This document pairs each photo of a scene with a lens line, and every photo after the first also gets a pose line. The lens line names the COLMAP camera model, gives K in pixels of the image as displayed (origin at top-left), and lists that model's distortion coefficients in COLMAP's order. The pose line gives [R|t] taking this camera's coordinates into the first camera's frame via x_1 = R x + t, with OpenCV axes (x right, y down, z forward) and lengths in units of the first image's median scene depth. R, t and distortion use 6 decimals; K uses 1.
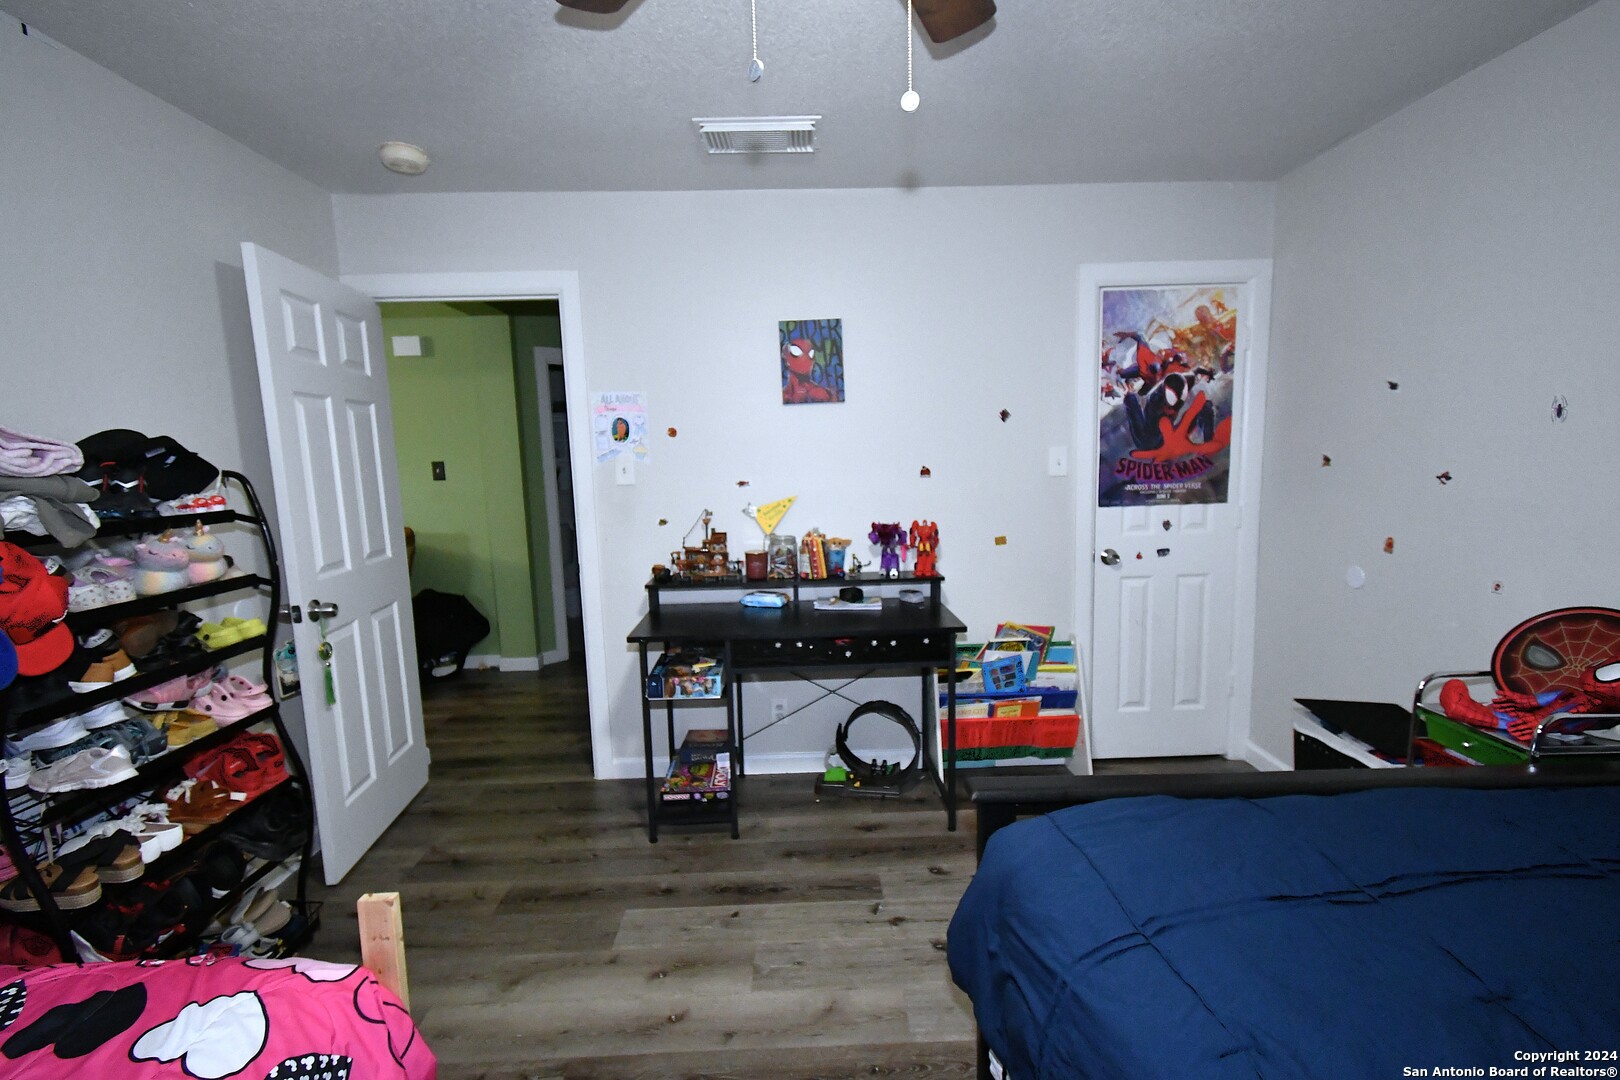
lens RADIAL K [[711.7, 0, 815.4], [0, 711.7, 549.0], [0, 0, 1]] dist [0.001529, -0.000007]
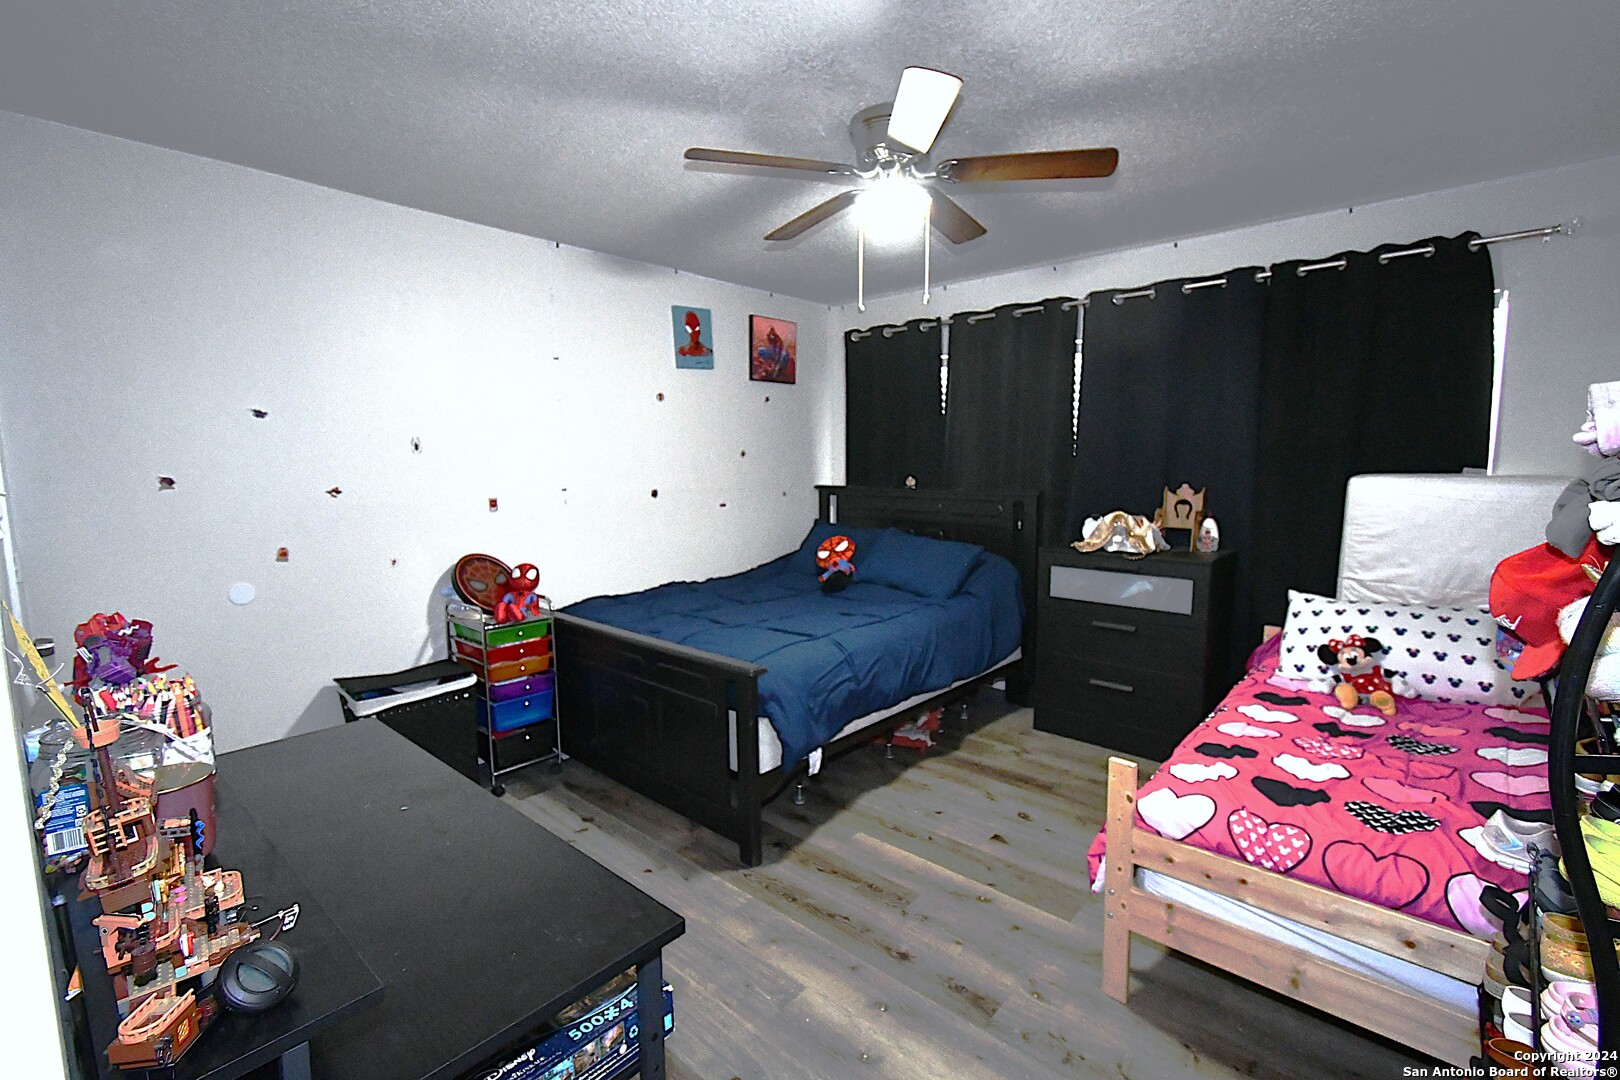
lens RADIAL K [[711.7, 0, 815.4], [0, 711.7, 549.0], [0, 0, 1]] dist [0.001529, -0.000007]
pose [[-0.727184, -0.059291, 0.683878, -0.659537], [0.111799, 0.972731, 0.203213, -0.168275], [-0.677278, 0.224230, -0.700725, 1.365461]]
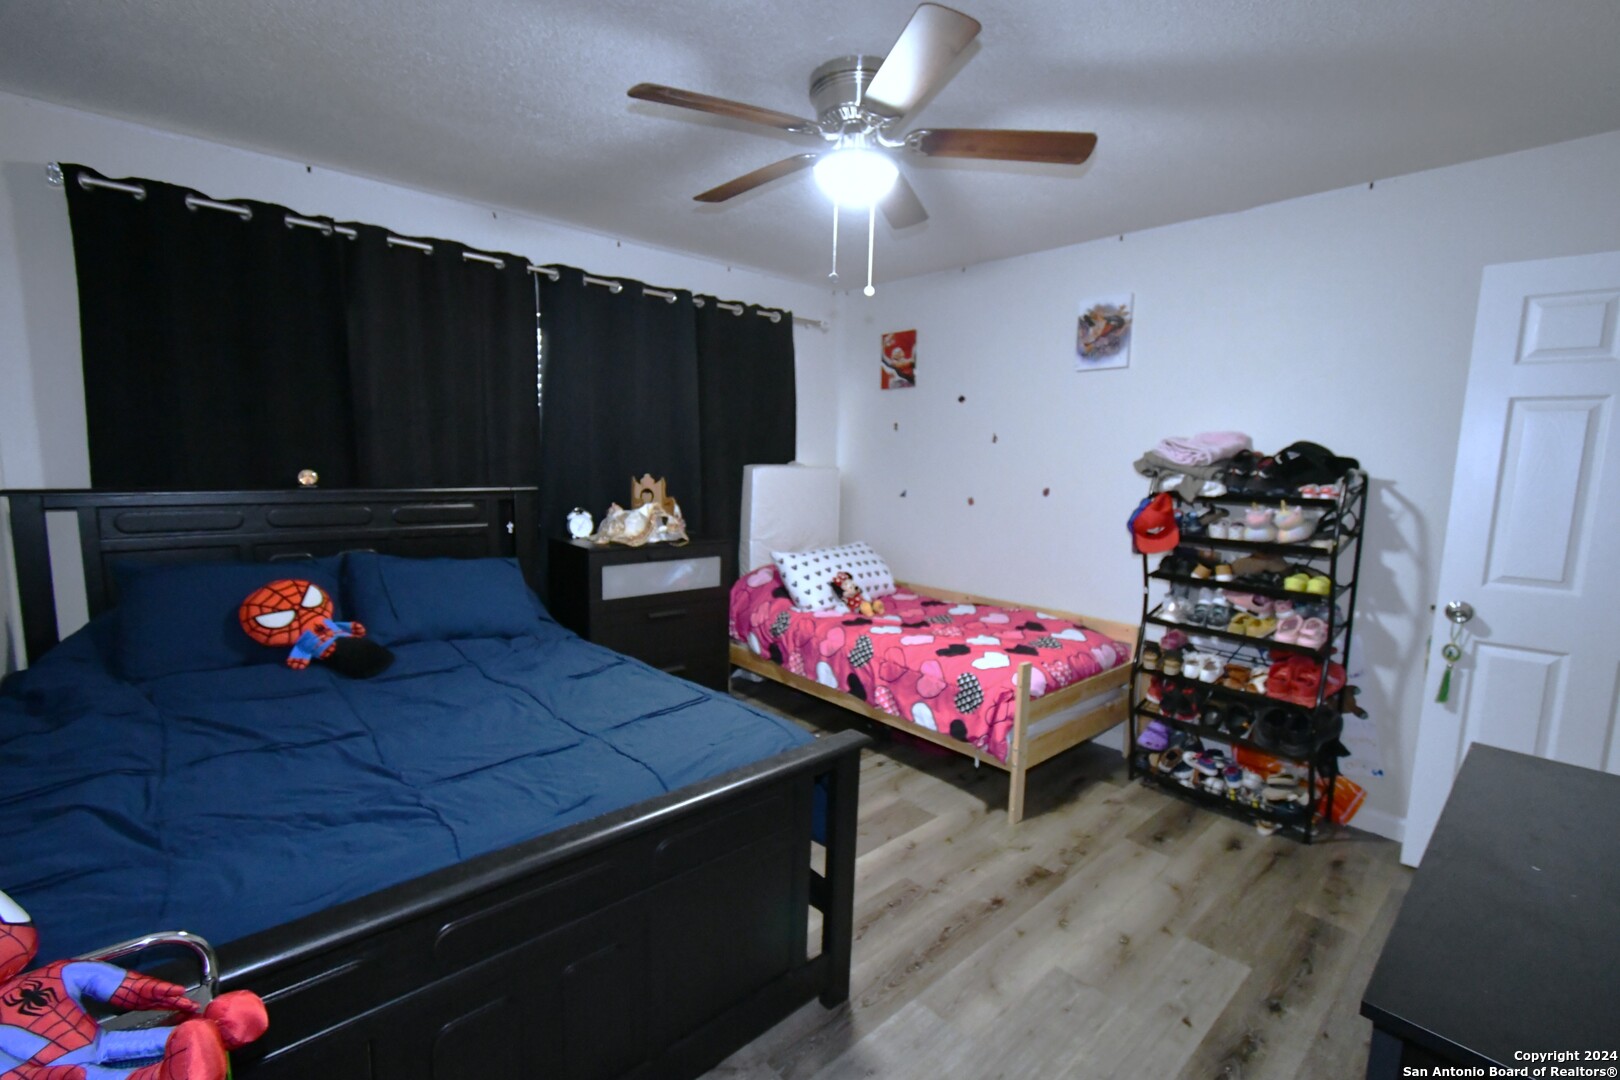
lens RADIAL K [[711.7, 0, 815.4], [0, 711.7, 549.0], [0, 0, 1]] dist [0.001529, -0.000007]
pose [[-0.757847, 0.088349, -0.646422, 0.702507], [-0.092246, 0.966326, 0.240218, -0.170902], [0.645878, 0.241678, -0.724178, 1.208950]]
